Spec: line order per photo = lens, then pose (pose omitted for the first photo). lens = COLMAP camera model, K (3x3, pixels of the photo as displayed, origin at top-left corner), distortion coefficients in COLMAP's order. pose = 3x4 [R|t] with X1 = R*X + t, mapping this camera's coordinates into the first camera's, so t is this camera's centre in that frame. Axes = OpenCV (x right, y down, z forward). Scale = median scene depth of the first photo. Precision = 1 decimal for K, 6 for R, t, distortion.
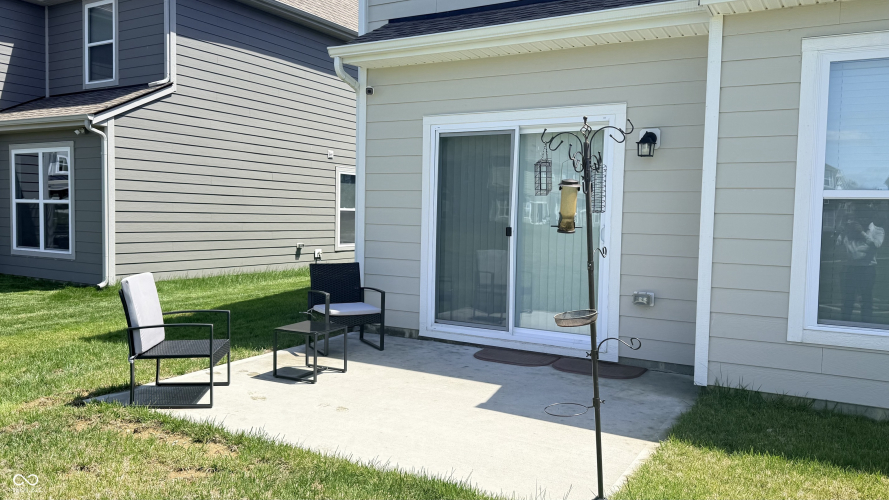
lens RADIAL K [[694.3, 0, 451.0], [0, 694.3, 247.5], [0, 0, 1]] dist [0.008136, -0.011732]
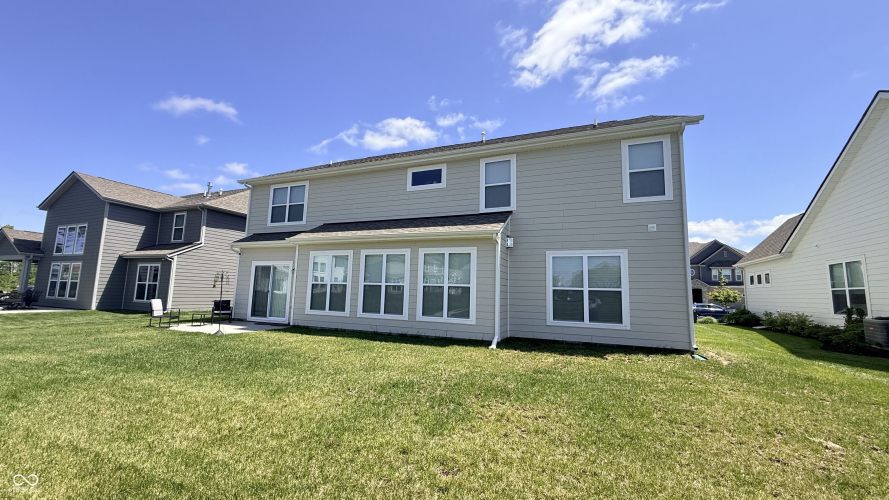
lens RADIAL K [[359.2, 0, 442.1], [0, 359.2, 249.6], [0, 0, 1]] dist [0.005801, -0.001359]
pose [[0.993361, 0.022024, 0.112907, 0.451127], [-0.002601, 0.985551, -0.169360, 0.046206], [-0.115006, 0.167942, 0.979066, -0.618607]]
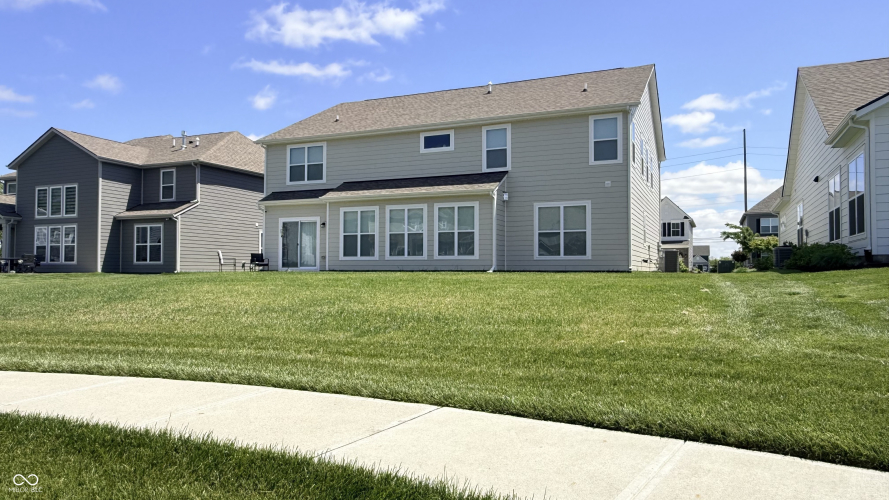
lens RADIAL K [[630.1, 0, 439.4], [0, 630.1, 252.6], [0, 0, 1]] dist [0.038162, -0.063846]
pose [[0.994972, -0.013419, 0.099250, 0.316674], [0.021452, 0.996539, -0.080312, 0.201387], [-0.097828, 0.082037, 0.991816, -1.662166]]
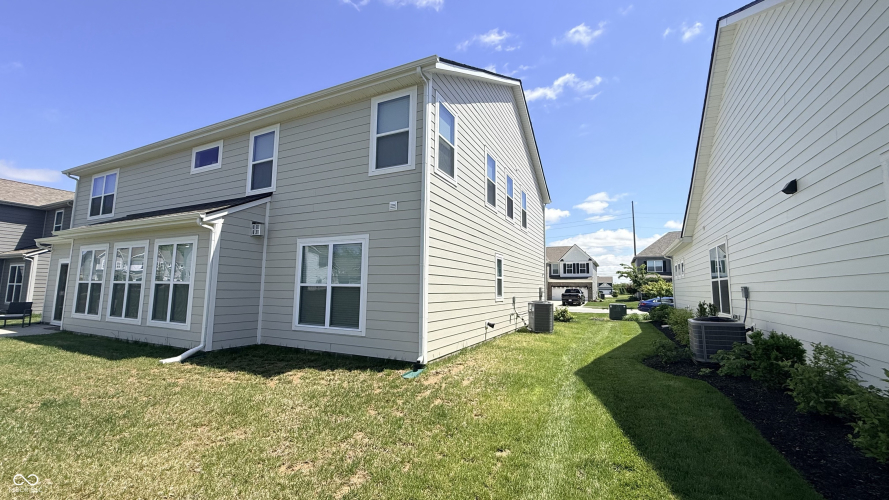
lens RADIAL K [[359.2, 0, 437.3], [0, 359.2, 250.7], [0, 0, 1]] dist [0.005801, -0.001359]
pose [[0.998479, 0.001827, 0.055111, 1.019702], [0.006848, 0.987604, -0.156815, 0.037858], [-0.054714, 0.156953, 0.986089, -0.511407]]
